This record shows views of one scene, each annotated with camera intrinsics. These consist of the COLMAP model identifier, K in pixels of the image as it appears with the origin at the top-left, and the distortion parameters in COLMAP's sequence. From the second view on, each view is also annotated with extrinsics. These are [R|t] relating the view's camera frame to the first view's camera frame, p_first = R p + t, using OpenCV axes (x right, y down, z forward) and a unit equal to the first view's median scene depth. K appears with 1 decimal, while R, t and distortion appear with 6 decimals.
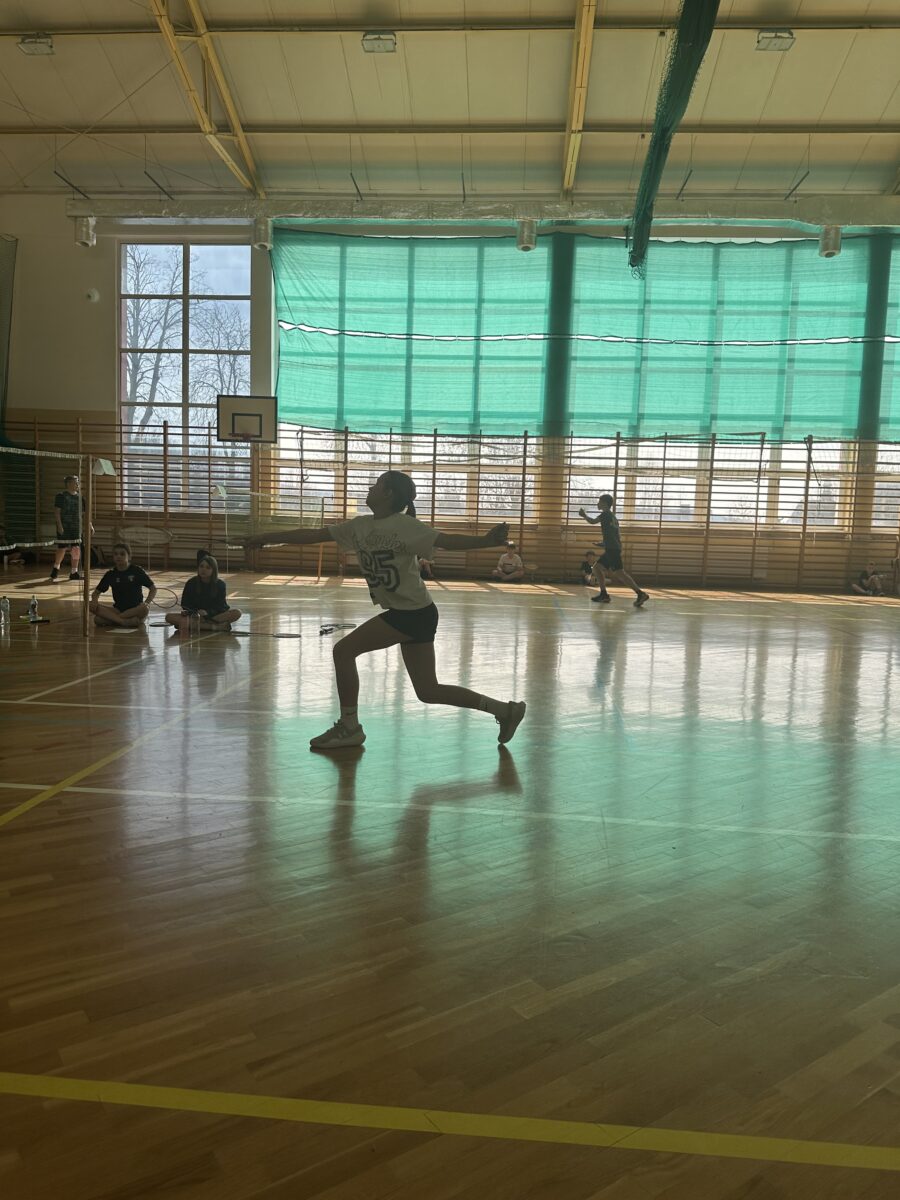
lens RADIAL K [[822.0, 0, 450.0], [0, 822.0, 600.0], [0, 0, 1]] dist [0.152711, -0.233380]
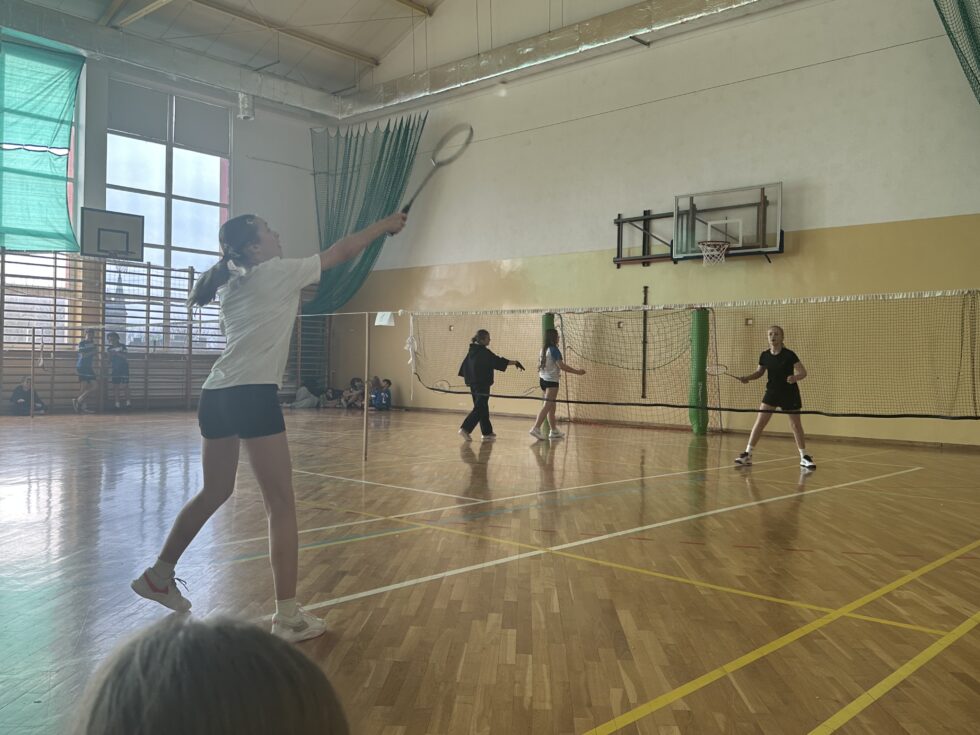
lens RADIAL K [[861.8, 0, 490.0], [0, 861.8, 367.5], [0, 0, 1]] dist [0.002127, 0.002172]
pose [[0.613255, -0.022239, 0.789572, -0.462840], [0.070049, 0.997196, -0.026320, -0.017569], [-0.786773, 0.071450, 0.613093, 0.033100]]
